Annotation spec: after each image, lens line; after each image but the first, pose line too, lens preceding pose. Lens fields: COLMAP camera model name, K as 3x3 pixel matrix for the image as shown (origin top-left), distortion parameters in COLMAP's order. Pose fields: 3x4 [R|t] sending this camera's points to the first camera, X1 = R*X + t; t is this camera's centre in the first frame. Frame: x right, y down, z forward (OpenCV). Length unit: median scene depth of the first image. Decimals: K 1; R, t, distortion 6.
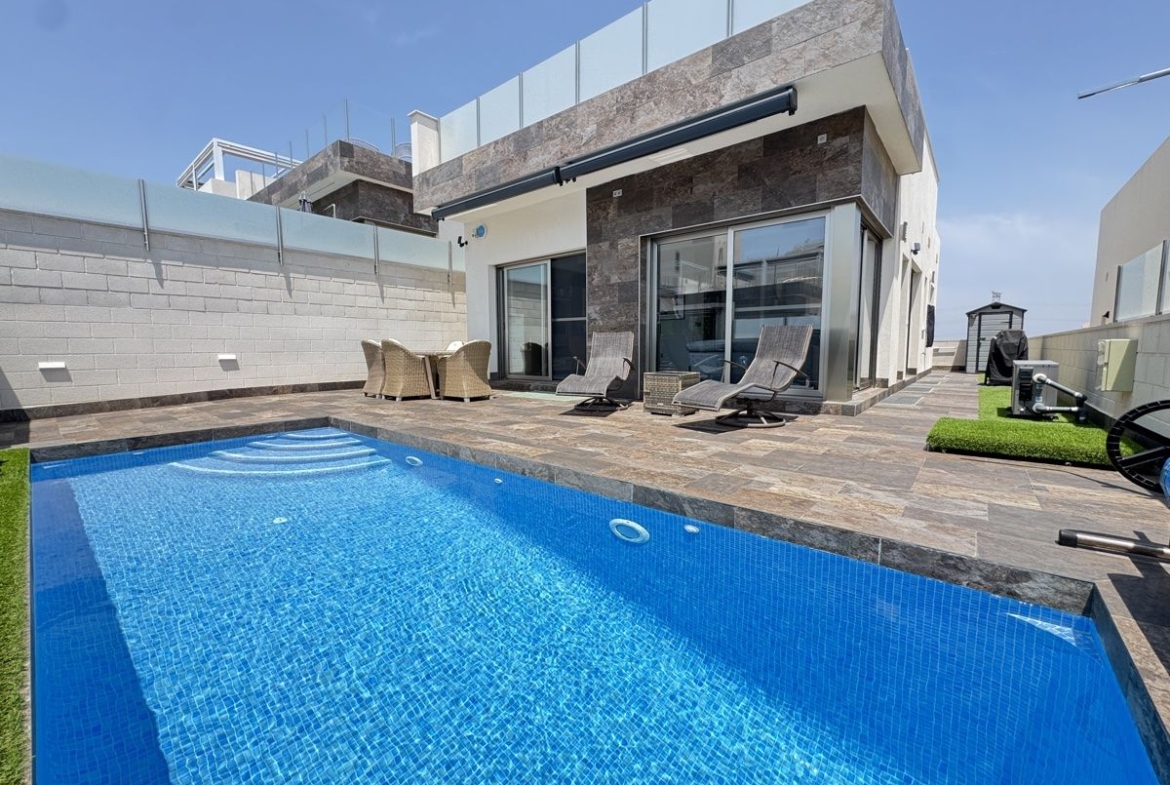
lens RADIAL K [[467.7, 0, 584.2], [0, 467.7, 390.4], [0, 0, 1]] dist [-0.002819, 0.000025]
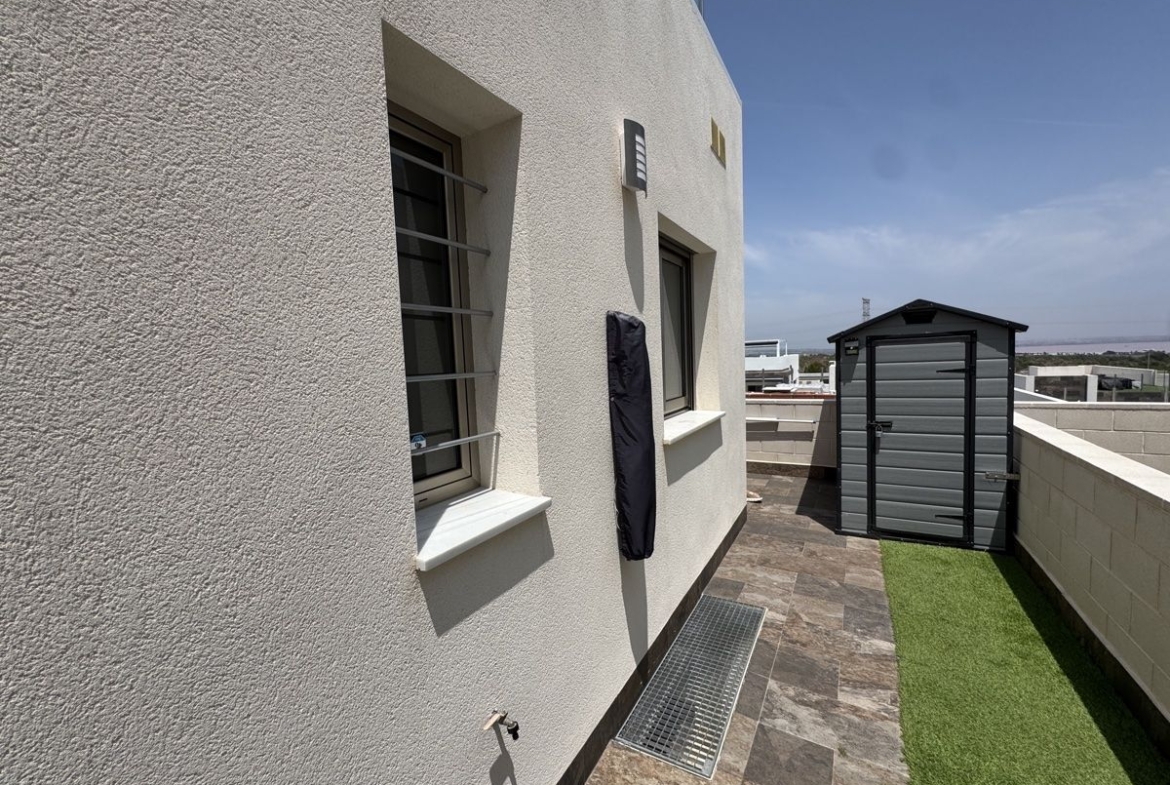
lens RADIAL K [[467.7, 0, 584.2], [0, 467.7, 390.4], [0, 0, 1]] dist [-0.002819, 0.000025]
pose [[0.984761, -0.043581, 0.168365, 0.622219], [0.047605, 0.998667, -0.019936, -0.135967], [-0.167272, 0.027647, 0.985523, 0.744185]]
